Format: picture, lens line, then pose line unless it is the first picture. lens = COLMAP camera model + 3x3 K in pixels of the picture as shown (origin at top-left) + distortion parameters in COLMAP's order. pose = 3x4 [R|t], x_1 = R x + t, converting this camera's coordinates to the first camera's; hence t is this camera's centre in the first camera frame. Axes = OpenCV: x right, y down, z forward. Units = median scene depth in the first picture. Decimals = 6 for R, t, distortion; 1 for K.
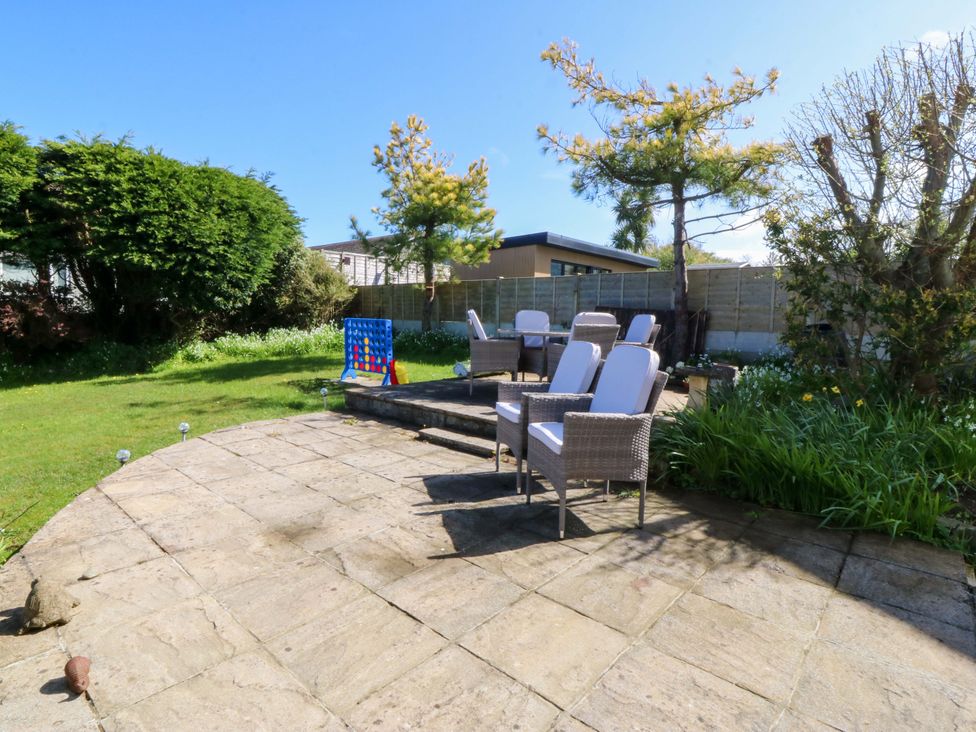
lens RADIAL K [[508.4, 0, 484.6], [0, 508.4, 353.1], [0, 0, 1]] dist [0.001814, -0.013166]
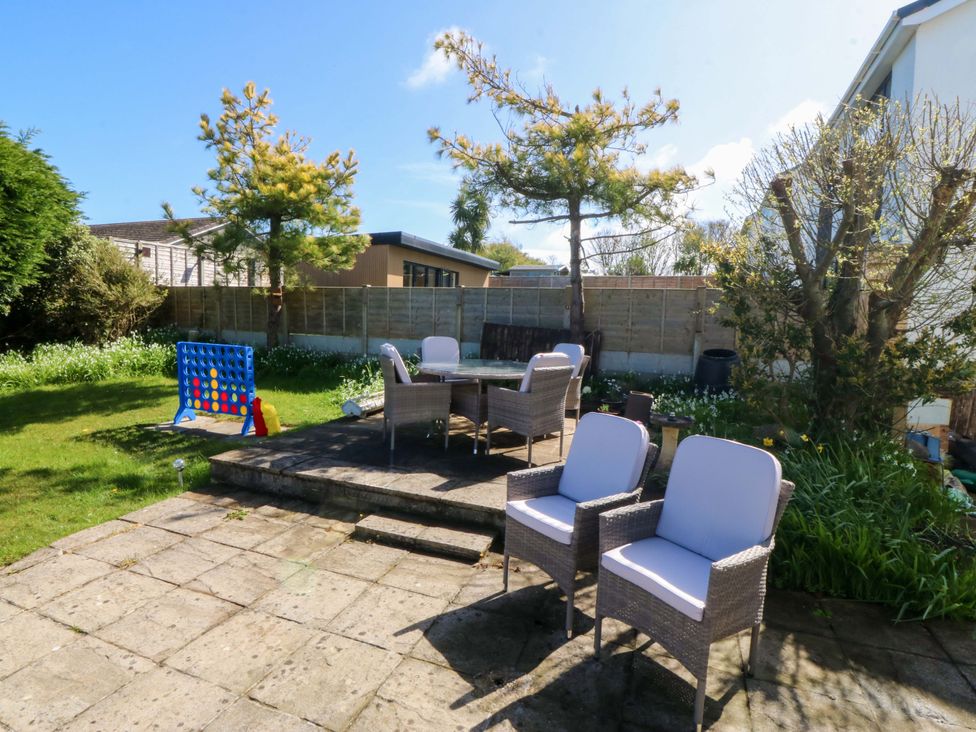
lens RADIAL K [[508.4, 0, 484.6], [0, 508.4, 353.1], [0, 0, 1]] dist [0.001814, -0.013166]
pose [[0.936200, -0.025214, 0.350562, -0.090341], [0.019214, 0.999603, 0.020585, -0.047052], [-0.350942, -0.012536, 0.936313, 0.109089]]
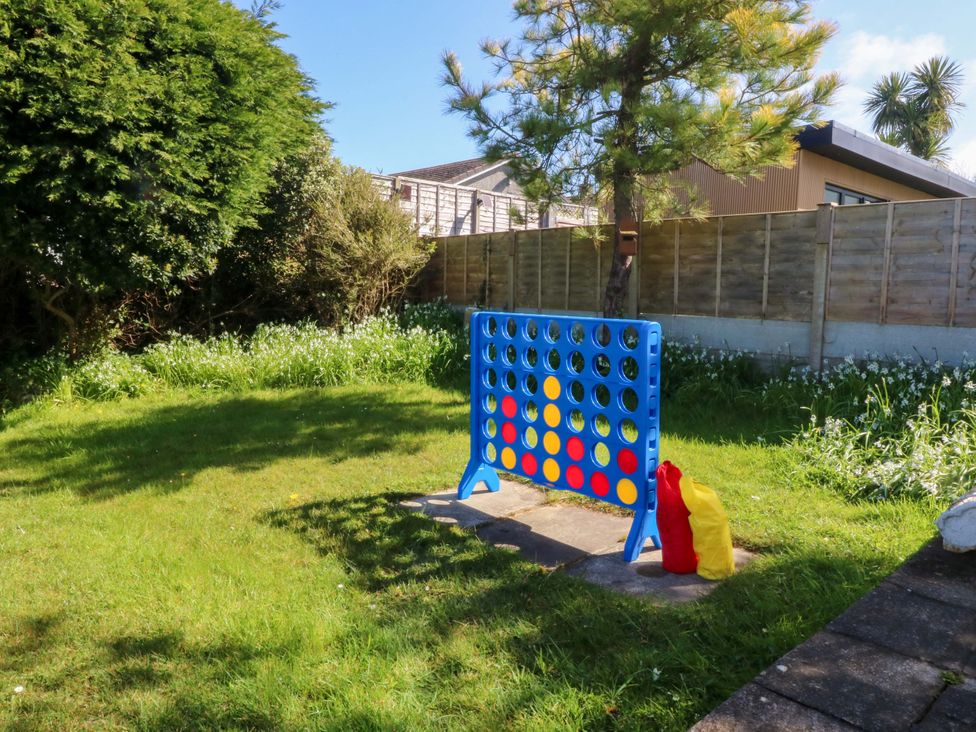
lens RADIAL K [[722.7, 0, 490.5], [0, 722.7, 343.3], [0, 0, 1]] dist [0.009104, 0.003125]
pose [[0.995151, 0.009961, -0.097858, -0.173357], [-0.010535, 0.999930, -0.005347, -0.036641], [0.097798, 0.006352, 0.995186, 0.427519]]
